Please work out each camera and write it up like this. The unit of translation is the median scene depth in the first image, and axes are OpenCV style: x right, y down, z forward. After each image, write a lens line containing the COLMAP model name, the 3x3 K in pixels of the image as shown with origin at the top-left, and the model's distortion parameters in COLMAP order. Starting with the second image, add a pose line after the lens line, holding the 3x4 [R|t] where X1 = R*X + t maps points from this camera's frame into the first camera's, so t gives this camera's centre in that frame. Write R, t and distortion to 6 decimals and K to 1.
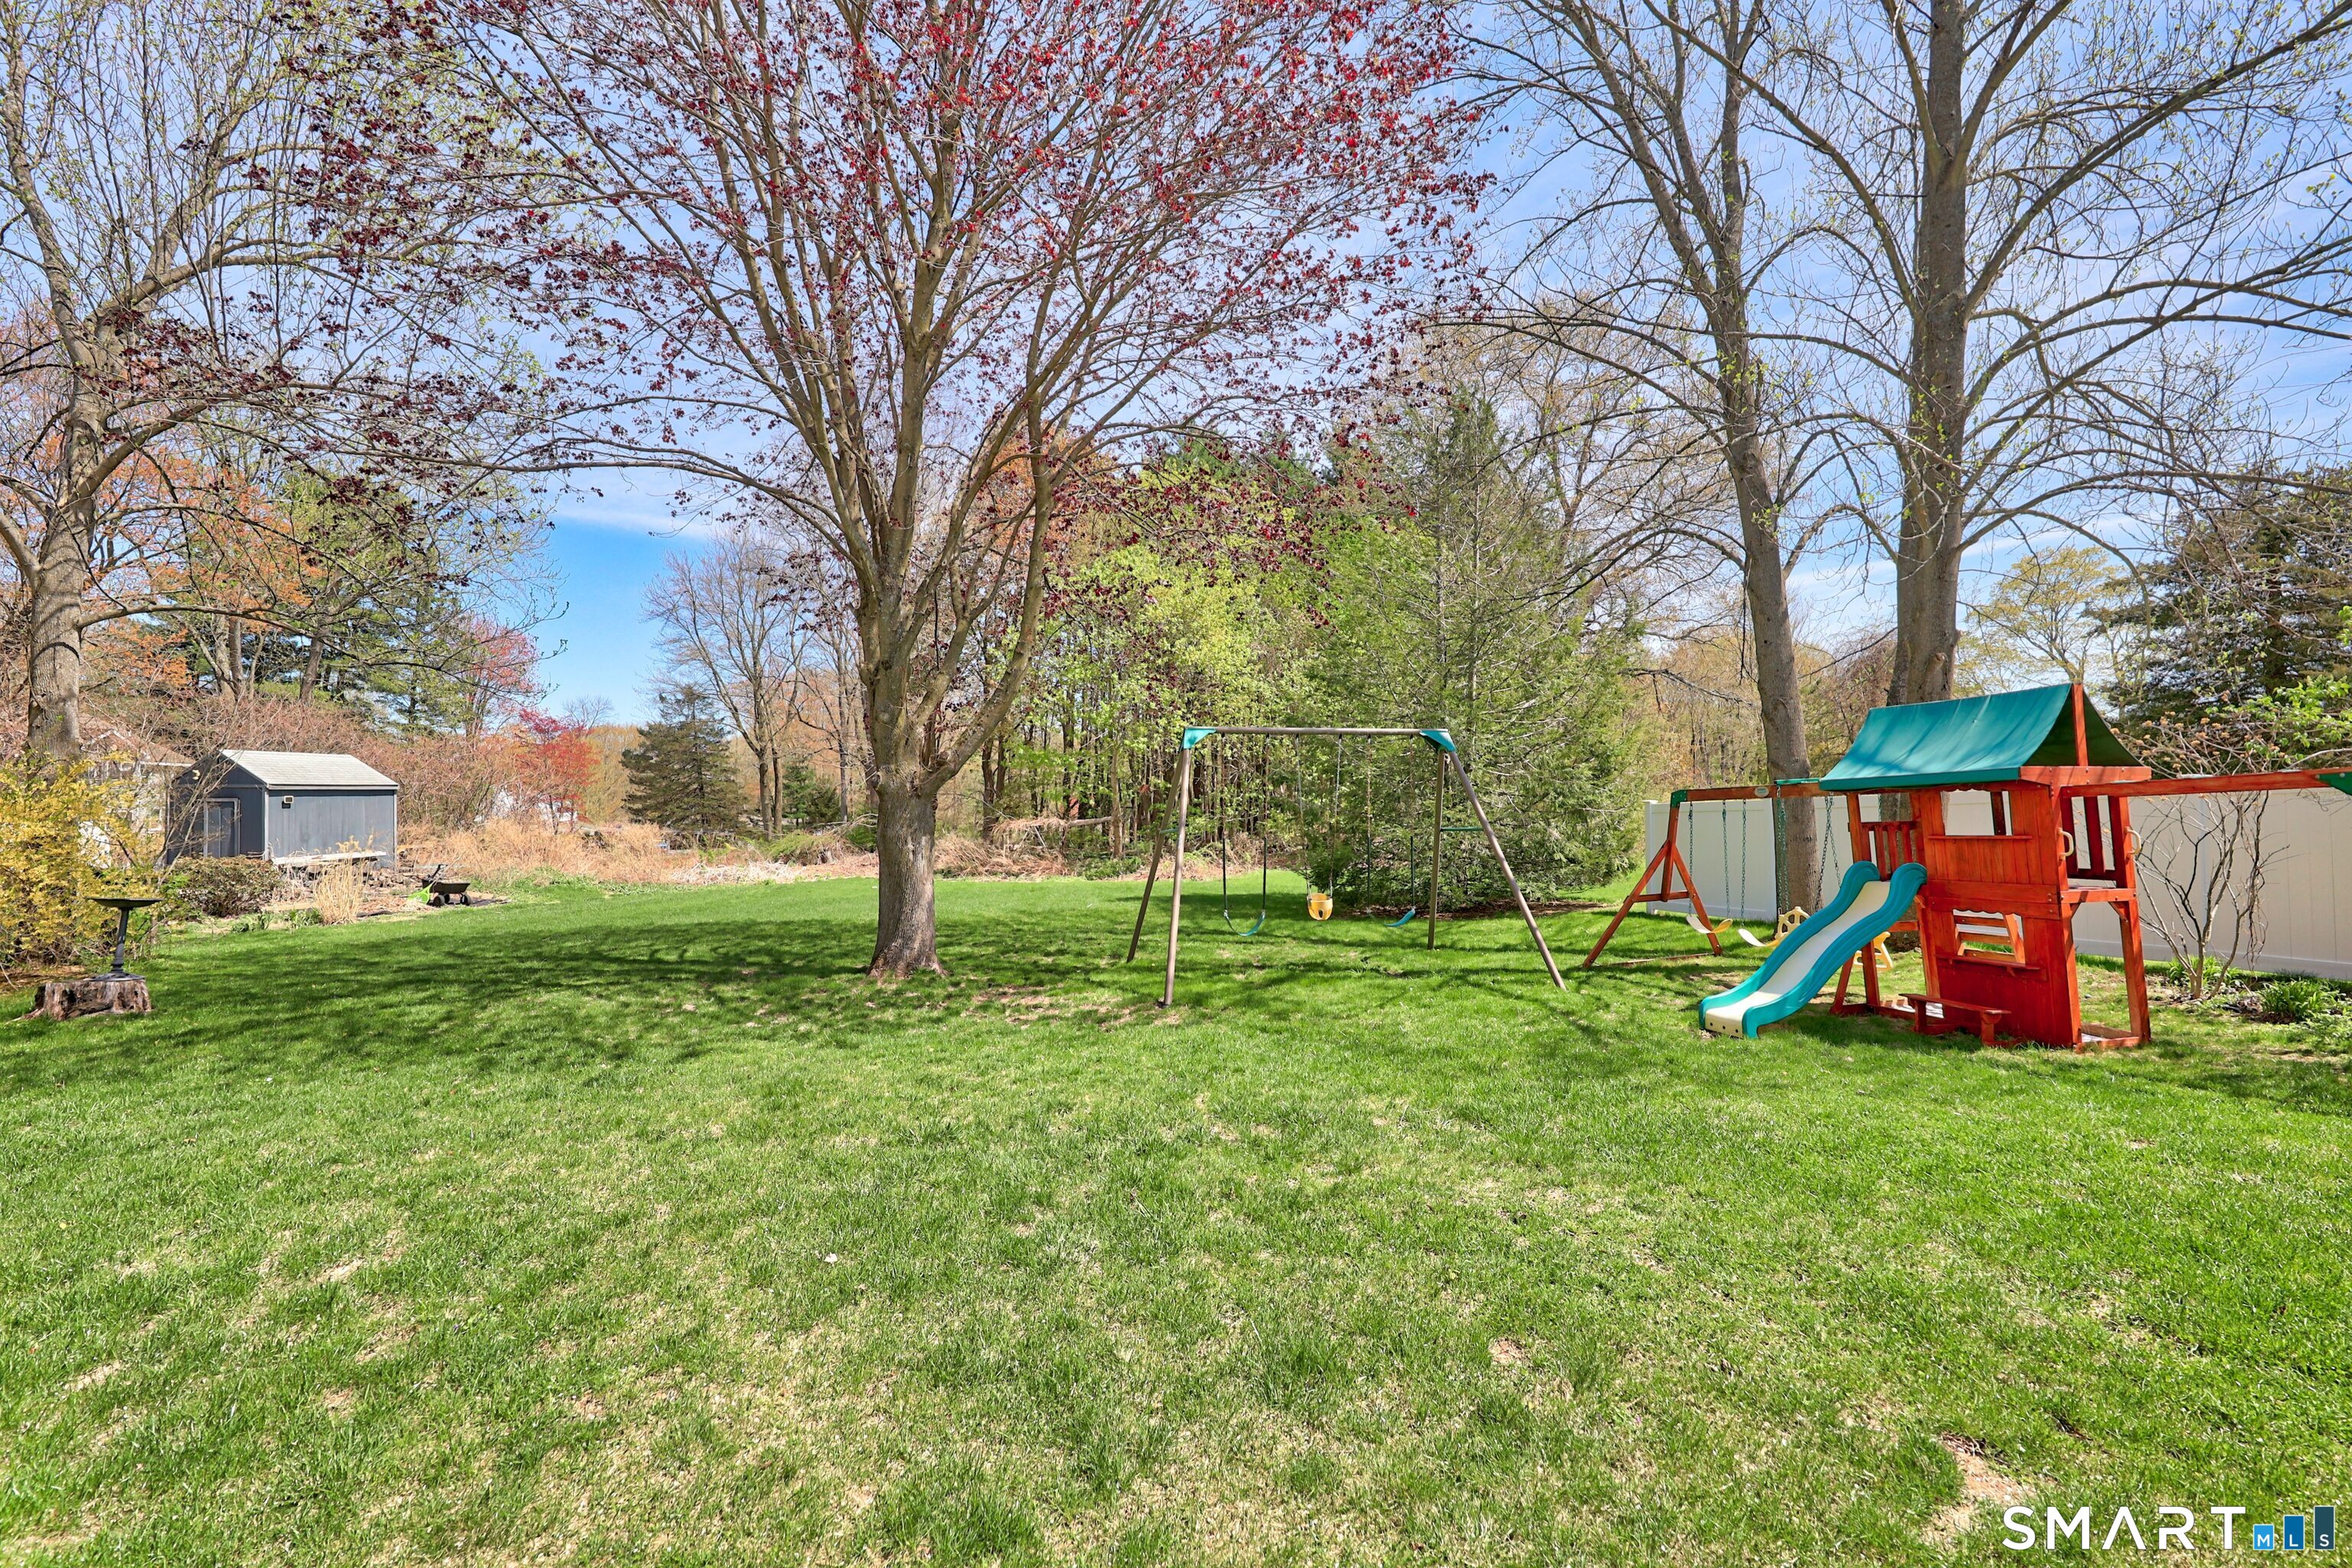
lens RADIAL K [[943.7, 0, 1176.0], [0, 943.7, 779.8], [0, 0, 1]] dist [0.001786, -0.000663]
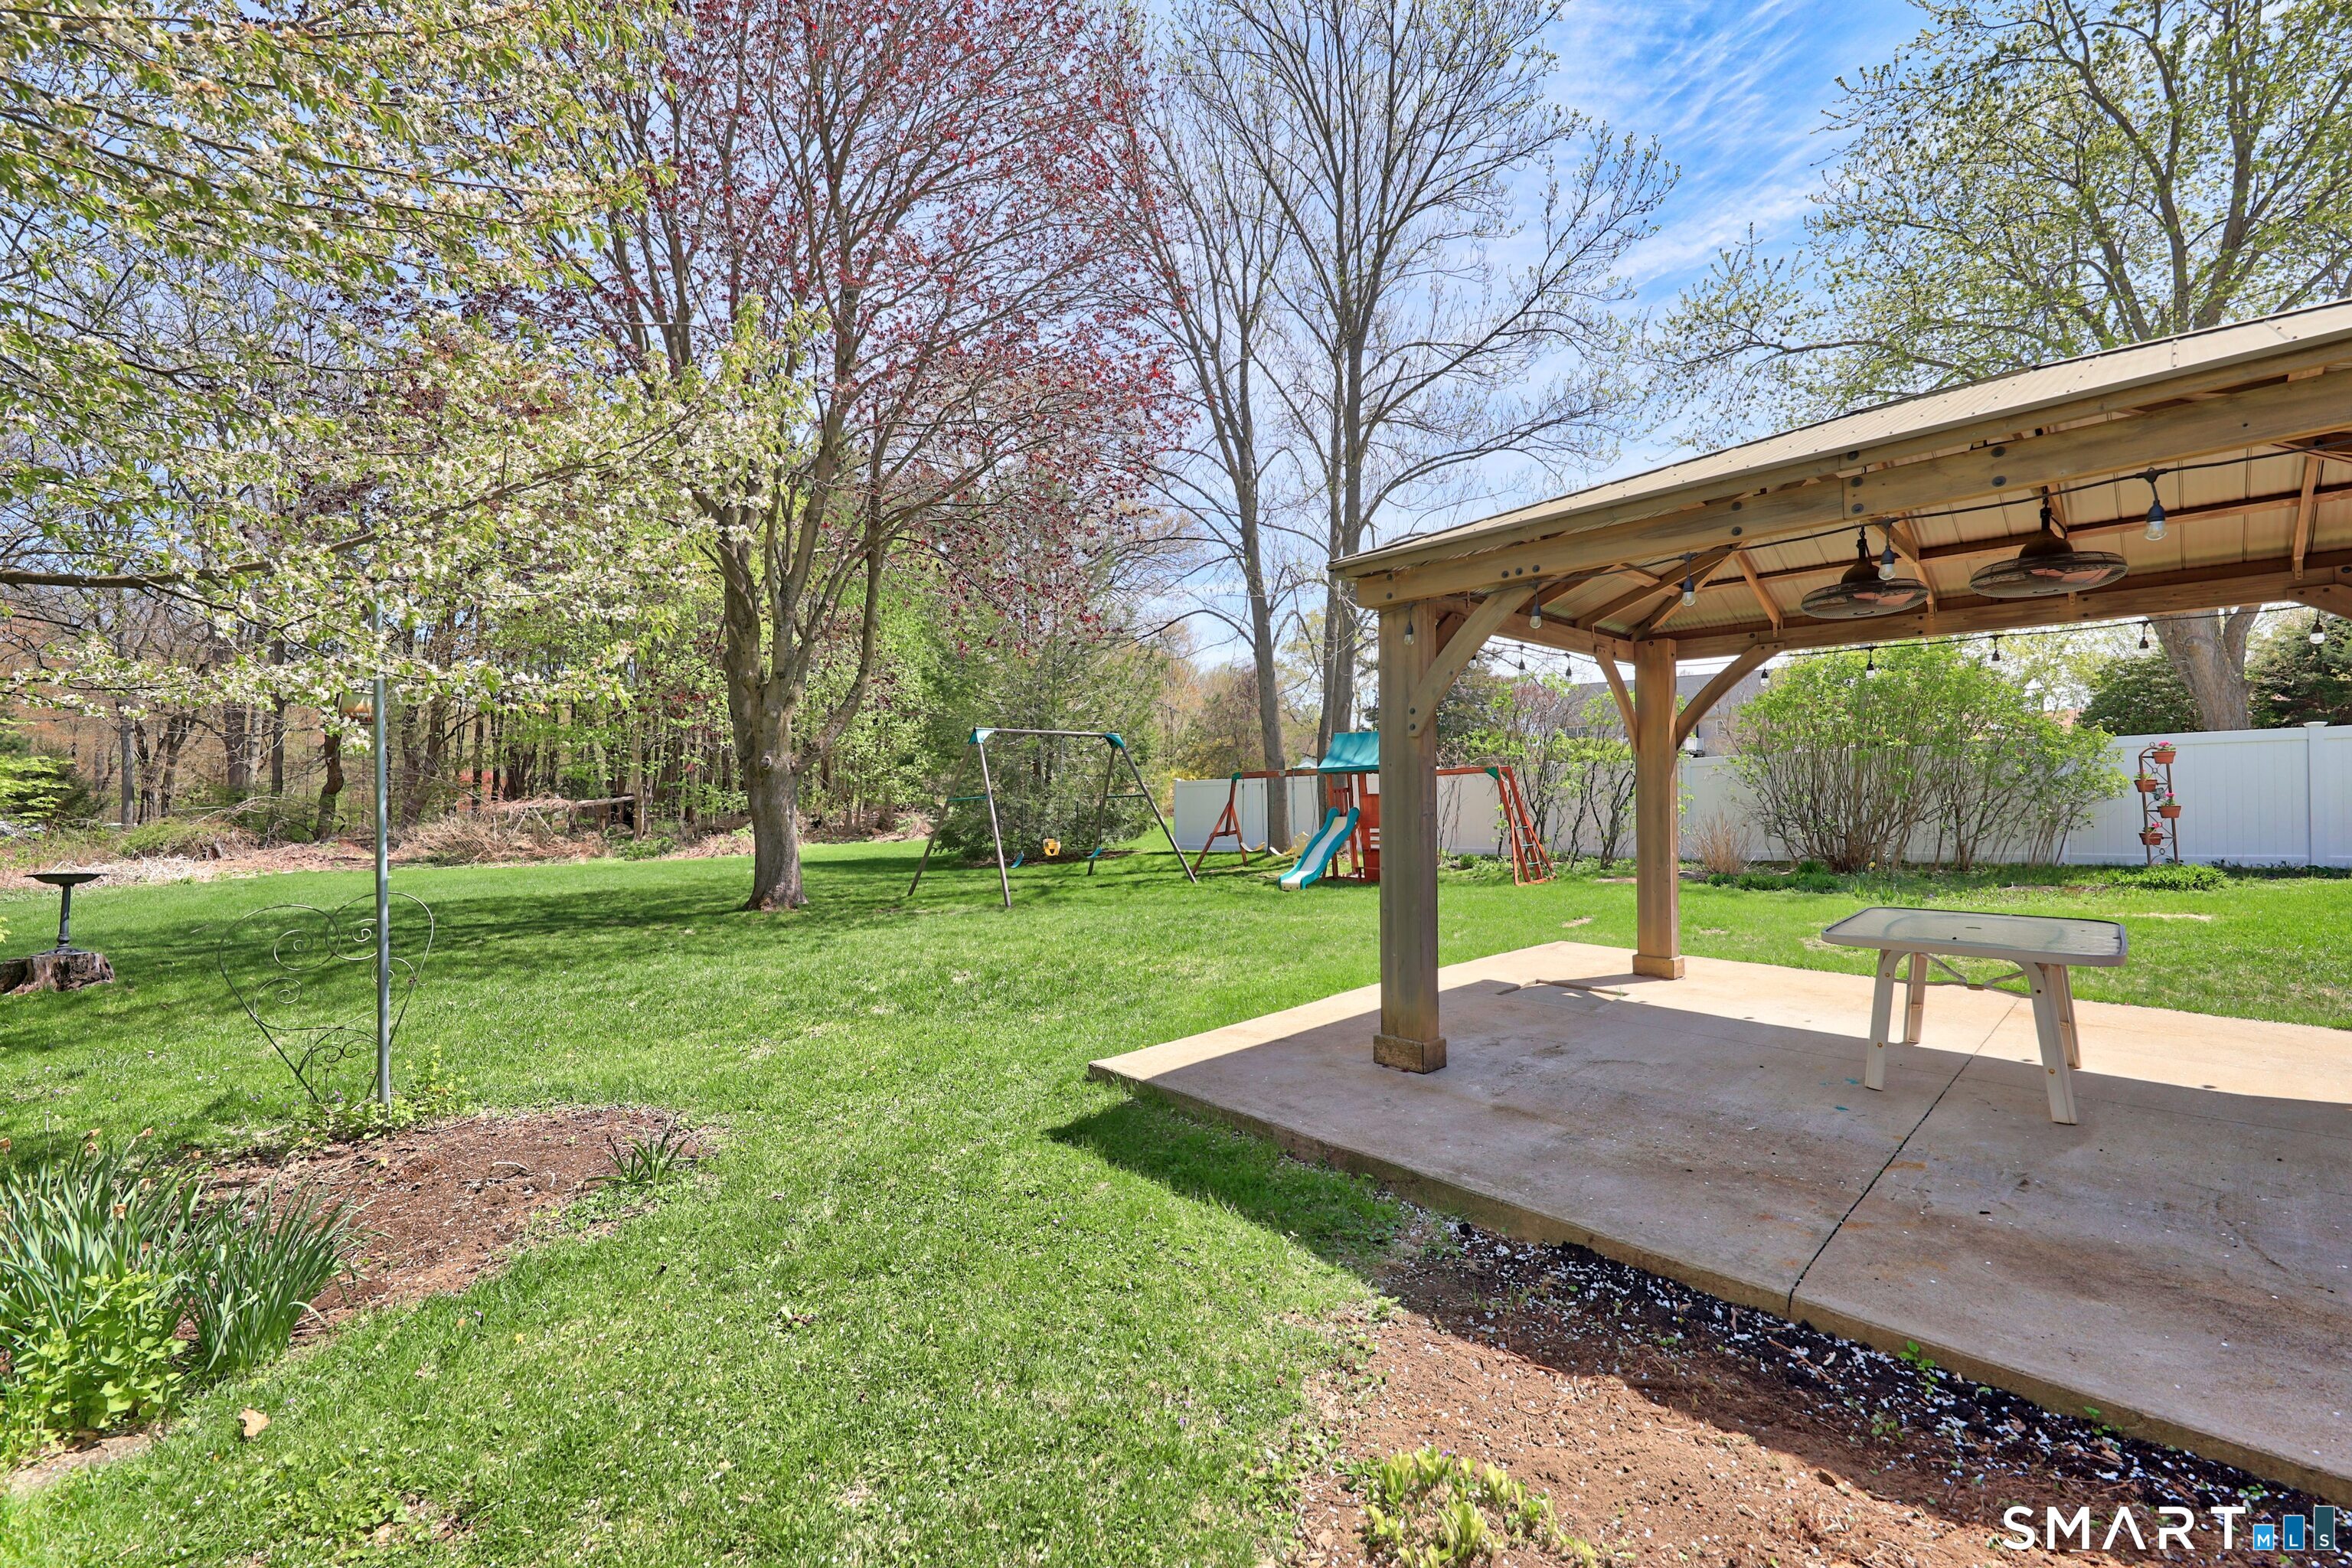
lens RADIAL K [[943.7, 0, 1175.3], [0, 943.7, 788.4], [0, 0, 1]] dist [0.001786, -0.000663]
pose [[0.821907, -0.005789, 0.569593, -0.501768], [-0.011894, 0.999556, 0.027322, -0.005685], [-0.569498, -0.029231, 0.821473, -0.342322]]
